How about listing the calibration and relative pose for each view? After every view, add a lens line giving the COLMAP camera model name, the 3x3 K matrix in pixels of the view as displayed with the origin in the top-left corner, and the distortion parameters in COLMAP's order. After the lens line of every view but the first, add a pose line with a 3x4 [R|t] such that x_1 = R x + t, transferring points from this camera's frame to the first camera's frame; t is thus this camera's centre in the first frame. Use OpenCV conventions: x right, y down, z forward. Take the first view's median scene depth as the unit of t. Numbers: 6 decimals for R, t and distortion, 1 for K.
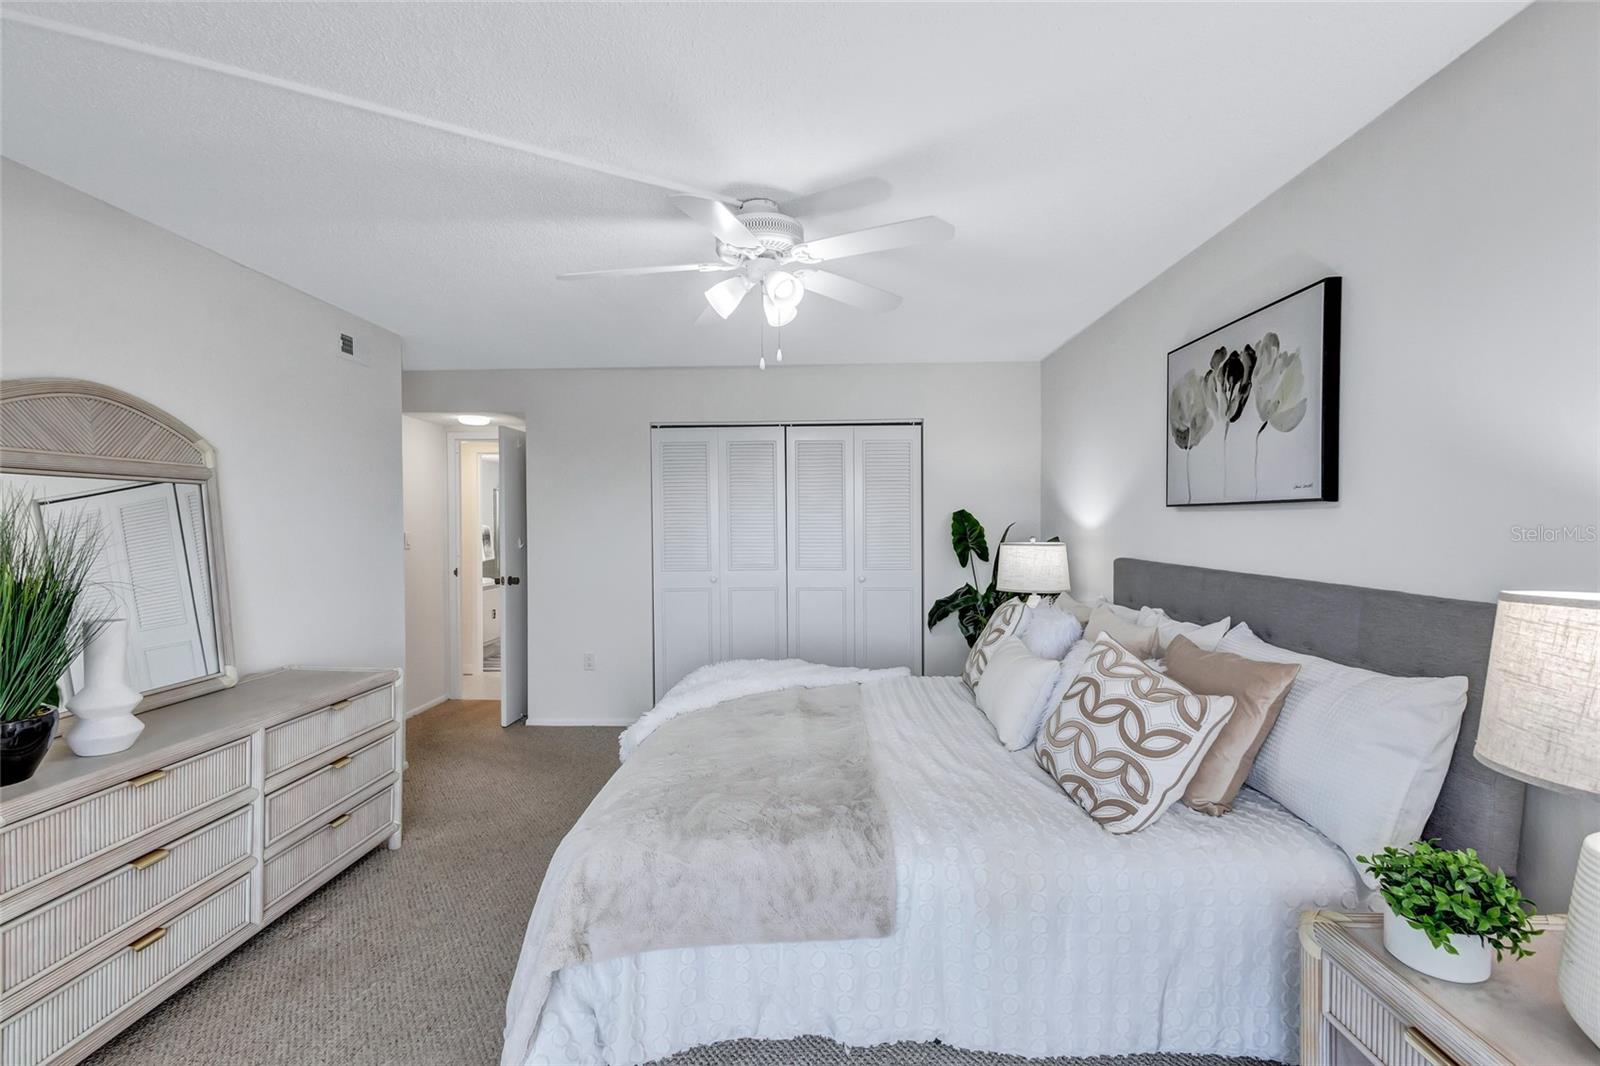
lens RADIAL K [[736.9, 0, 798.0], [0, 736.9, 531.2], [0, 0, 1]] dist [0.011902, -0.000499]
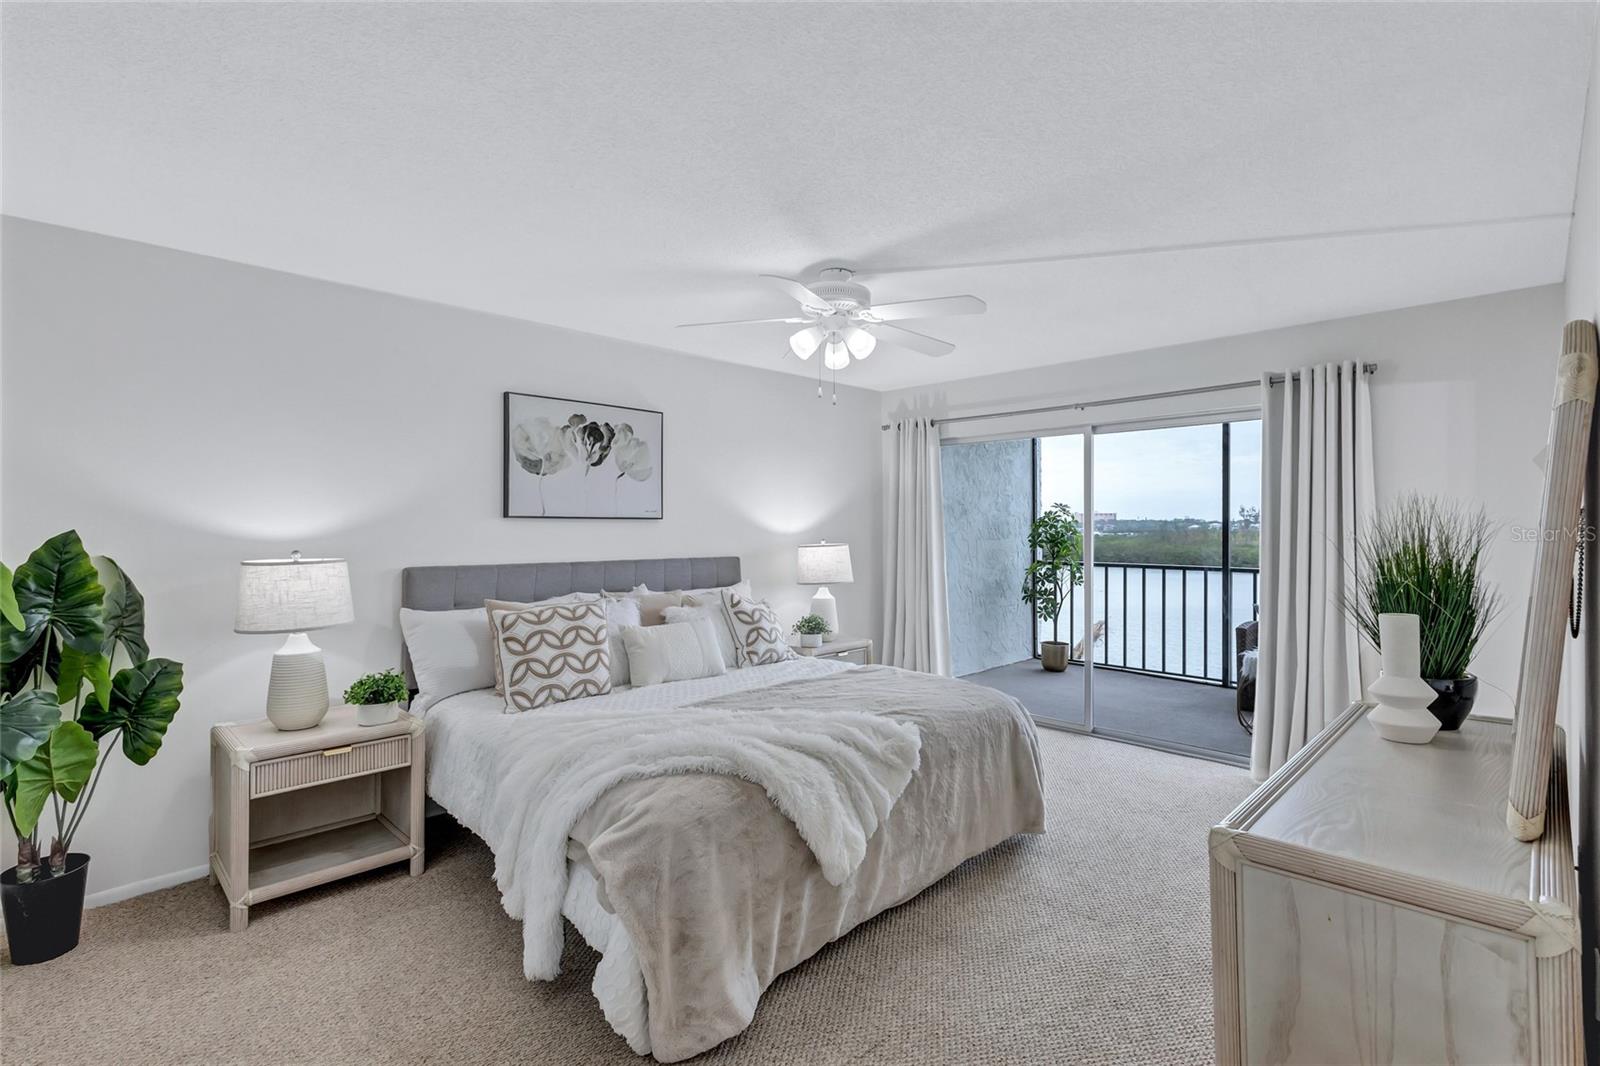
lens RADIAL K [[736.9, 0, 798.0], [0, 736.9, 531.2], [0, 0, 1]] dist [0.011902, -0.000499]
pose [[-0.731235, 0.009580, 0.682059, -0.798531], [0.019530, 0.999785, 0.006896, -0.011790], [-0.681847, 0.018363, -0.731265, 1.849978]]
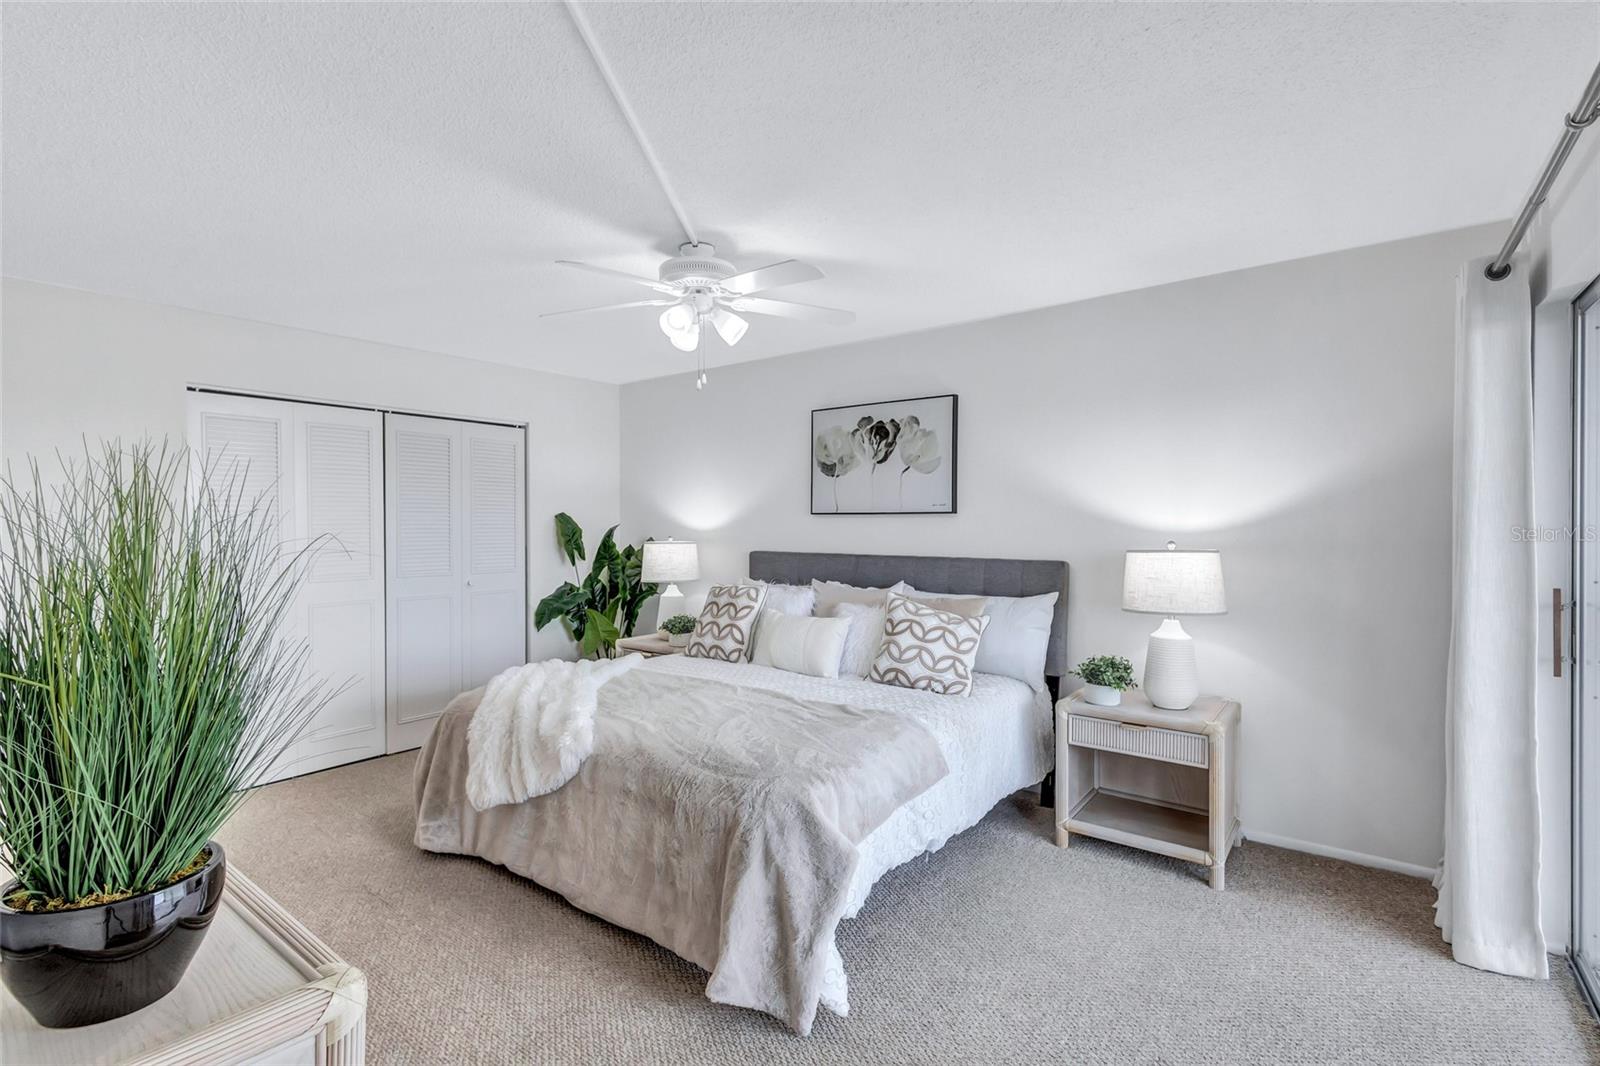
lens RADIAL K [[736.9, 0, 798.0], [0, 736.9, 531.2], [0, 0, 1]] dist [0.011902, -0.000499]
pose [[0.581375, -0.001765, 0.813634, -0.846543], [0.007199, 0.999970, -0.002974, 0.005878], [-0.813604, 0.007586, 0.581370, 0.196900]]
